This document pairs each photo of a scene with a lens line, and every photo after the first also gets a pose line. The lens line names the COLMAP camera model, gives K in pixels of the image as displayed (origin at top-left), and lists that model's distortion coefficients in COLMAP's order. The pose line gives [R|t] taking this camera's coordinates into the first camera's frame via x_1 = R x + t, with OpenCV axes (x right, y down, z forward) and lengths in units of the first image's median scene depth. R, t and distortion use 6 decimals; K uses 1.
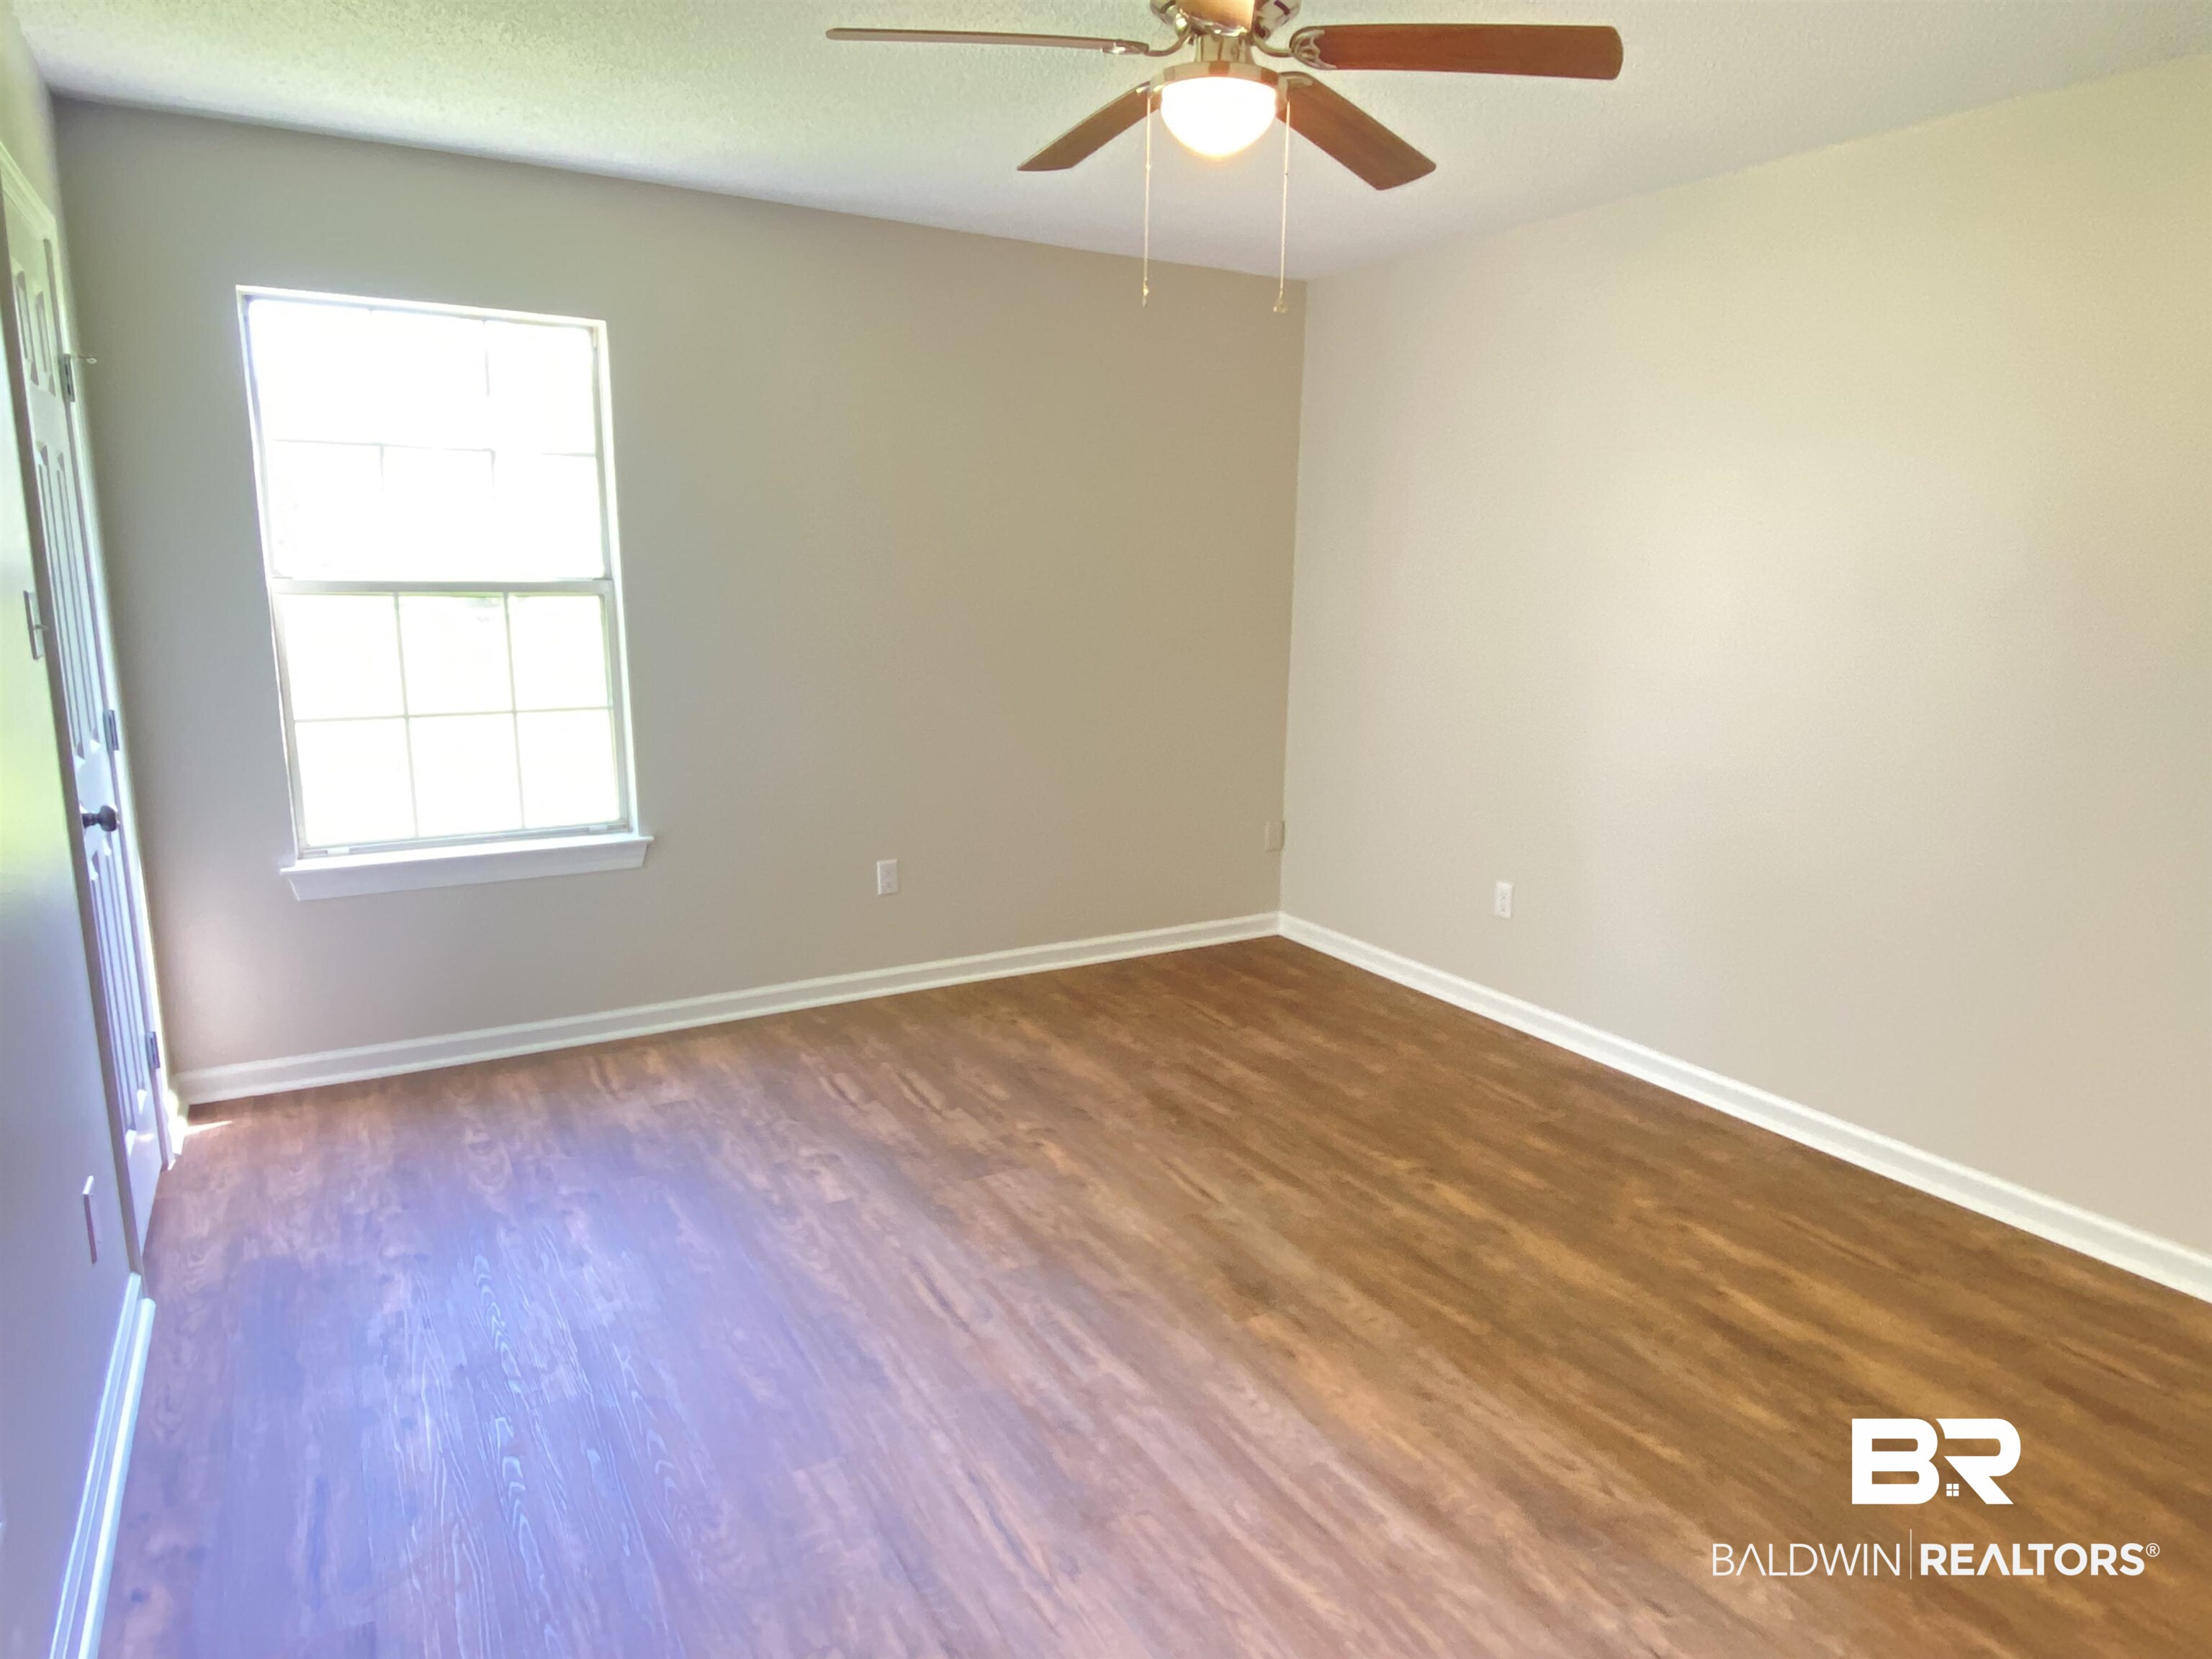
lens RADIAL K [[1371.9, 0, 1094.1], [0, 1371.9, 835.2], [0, 0, 1]] dist [0.092750, -0.086480]
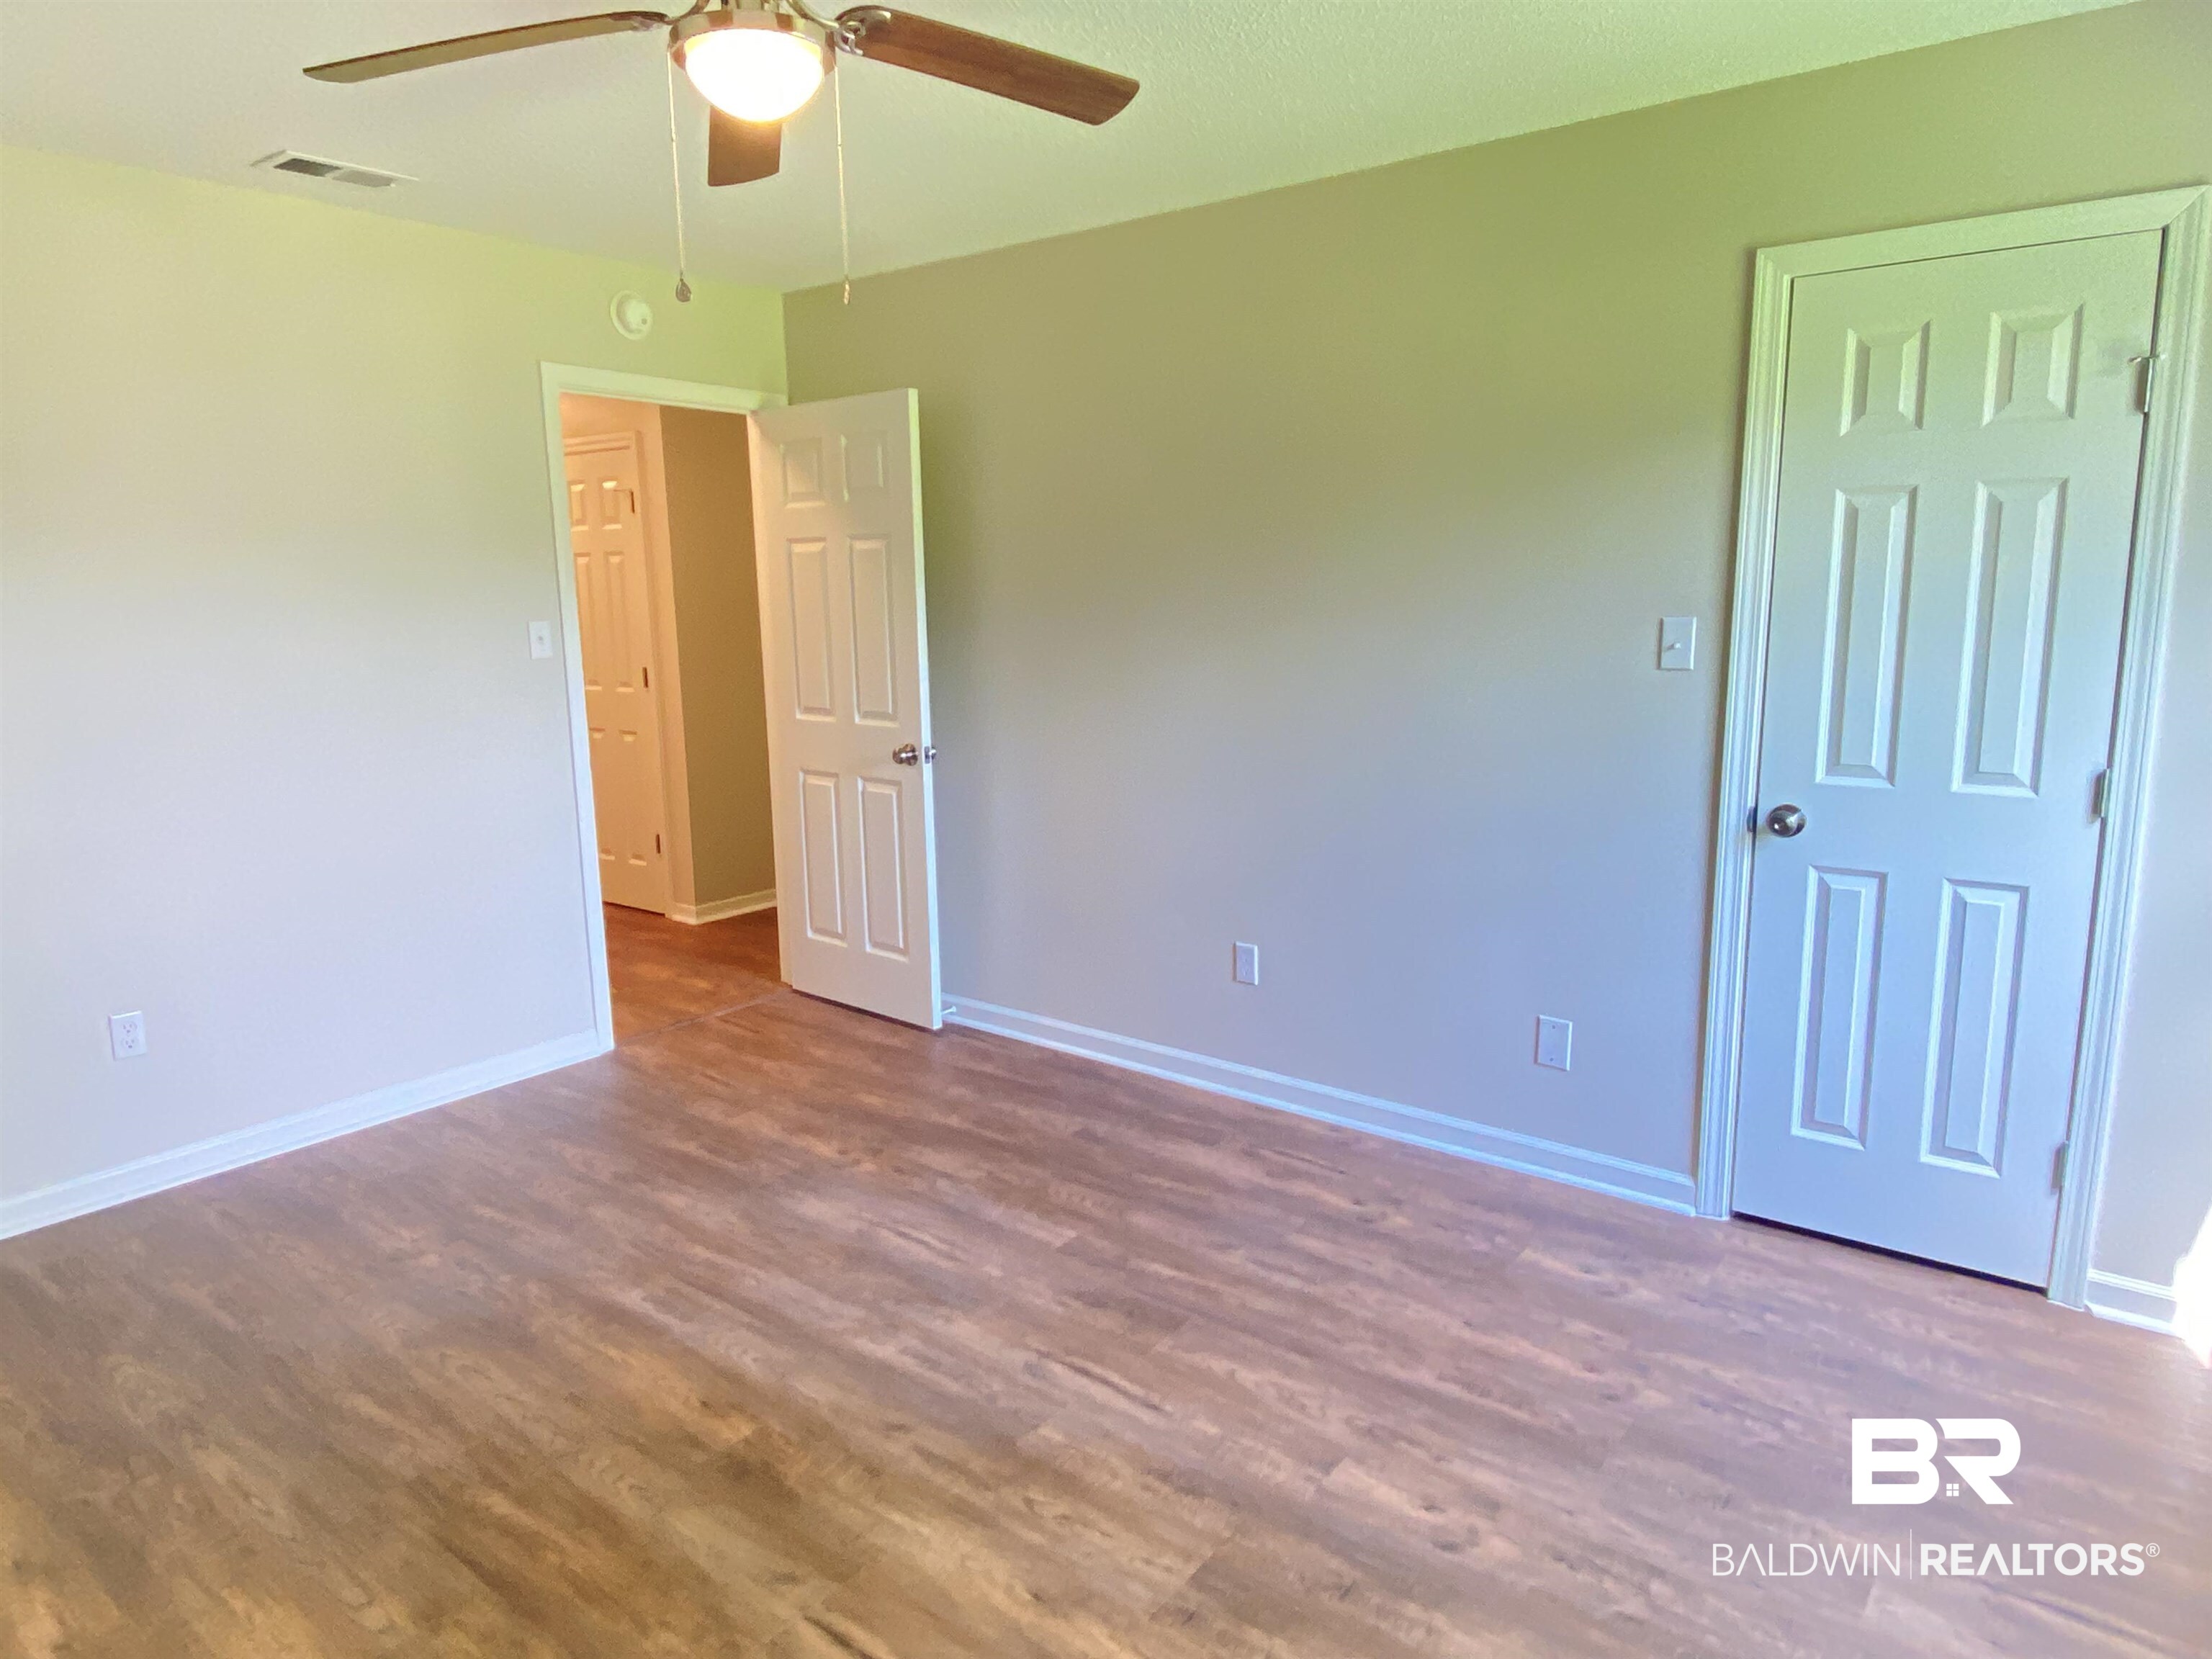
lens RADIAL K [[1371.9, 0, 1094.1], [0, 1371.9, 835.2], [0, 0, 1]] dist [0.092750, -0.086480]
pose [[-0.929125, 0.066582, -0.363721, 0.214378], [-0.070756, 0.933463, 0.351625, -0.354109], [0.362932, 0.352440, -0.862593, 1.766426]]
